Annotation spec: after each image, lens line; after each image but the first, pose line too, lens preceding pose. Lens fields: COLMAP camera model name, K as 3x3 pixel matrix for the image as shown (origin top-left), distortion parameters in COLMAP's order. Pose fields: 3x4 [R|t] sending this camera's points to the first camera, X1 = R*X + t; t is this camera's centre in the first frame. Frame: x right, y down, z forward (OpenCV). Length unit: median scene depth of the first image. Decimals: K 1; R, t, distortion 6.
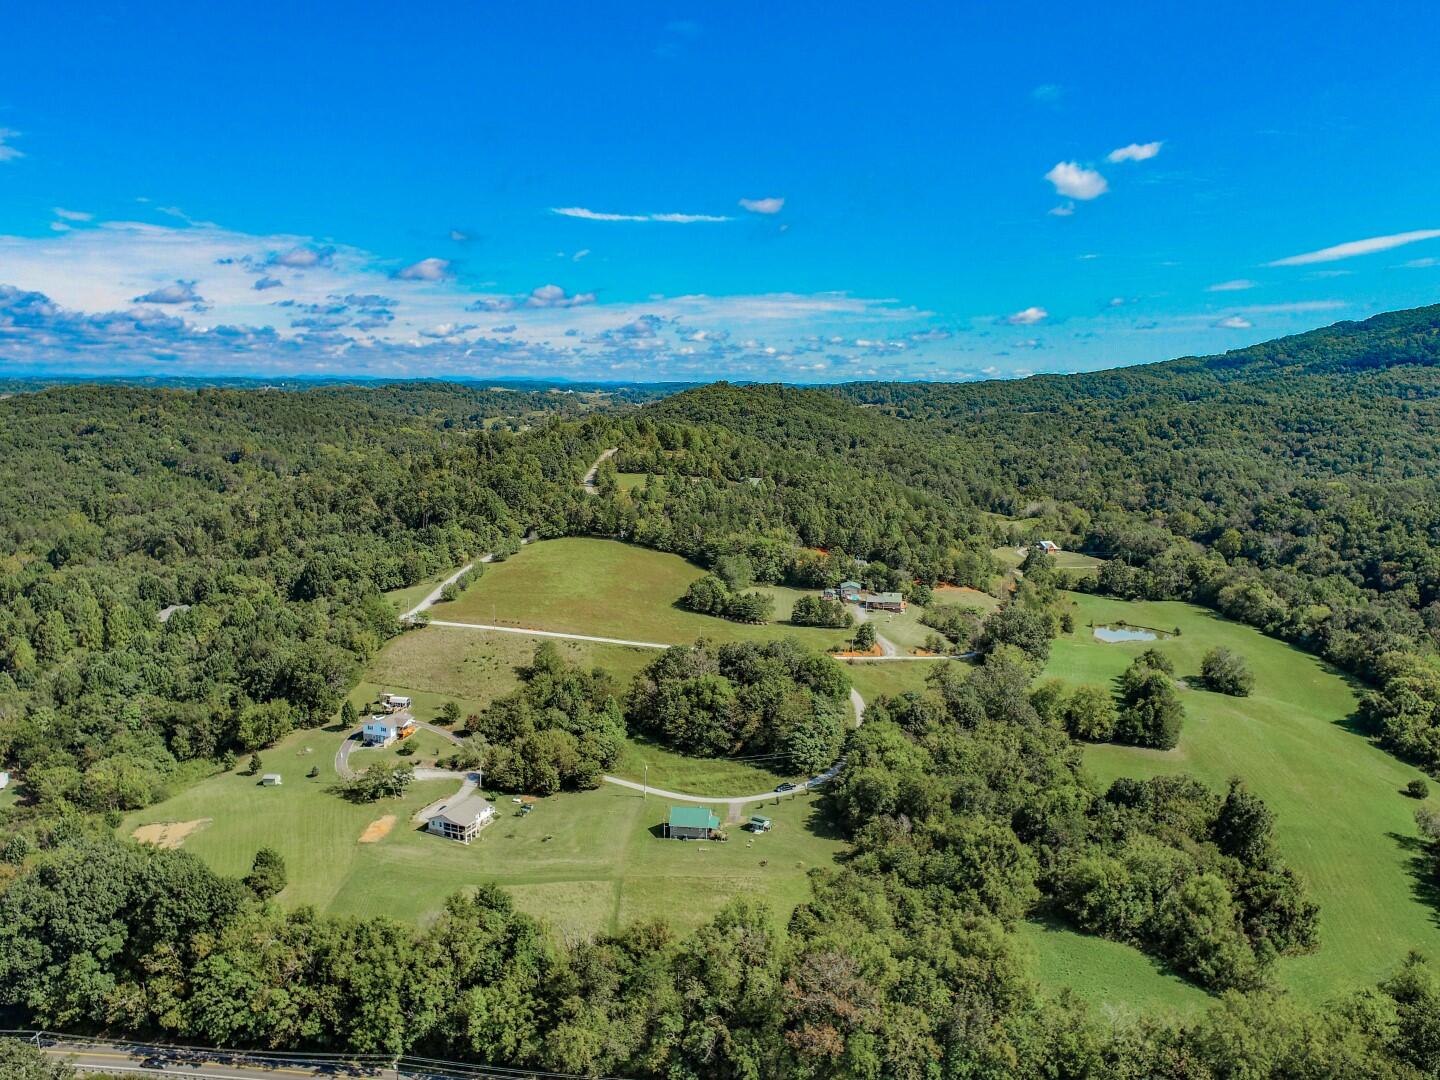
lens RADIAL K [[1092.9, 0, 722.7], [0, 1092.9, 548.5], [0, 0, 1]] dist [-0.010343, -0.007385]
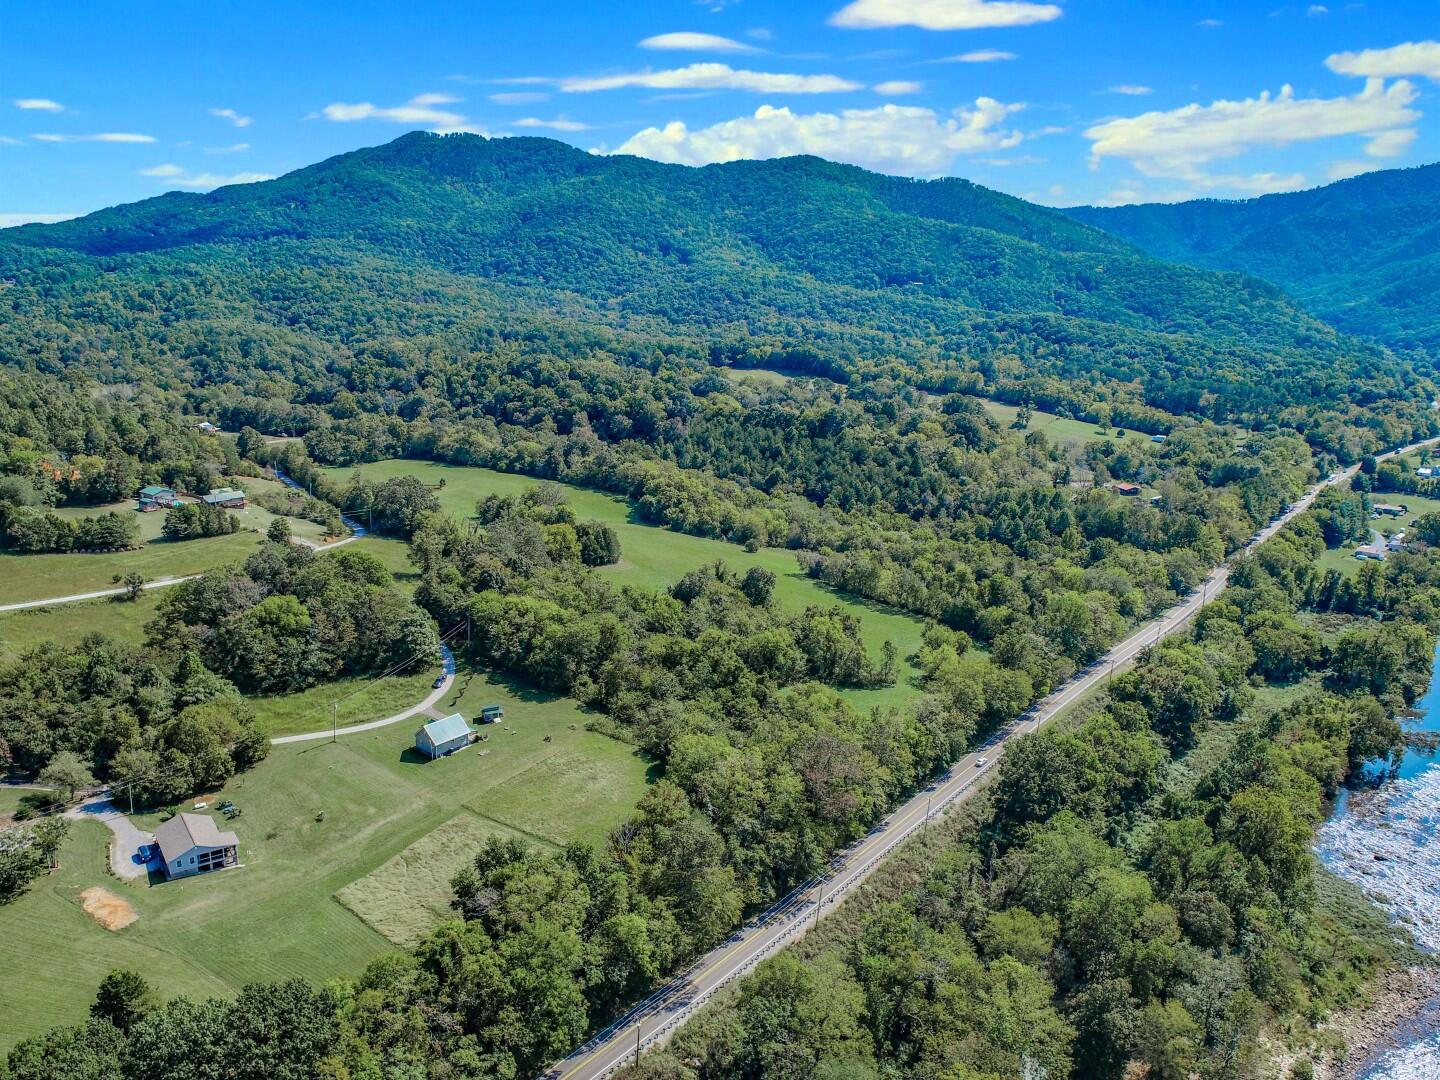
lens RADIAL K [[1092.9, 0, 722.7], [0, 1092.9, 548.5], [0, 0, 1]] dist [-0.010343, -0.007385]
pose [[0.533559, -0.214070, 0.818223, -0.513324], [0.121044, 0.976807, 0.176627, -0.026687], [-0.837056, 0.004800, 0.547096, 0.262778]]
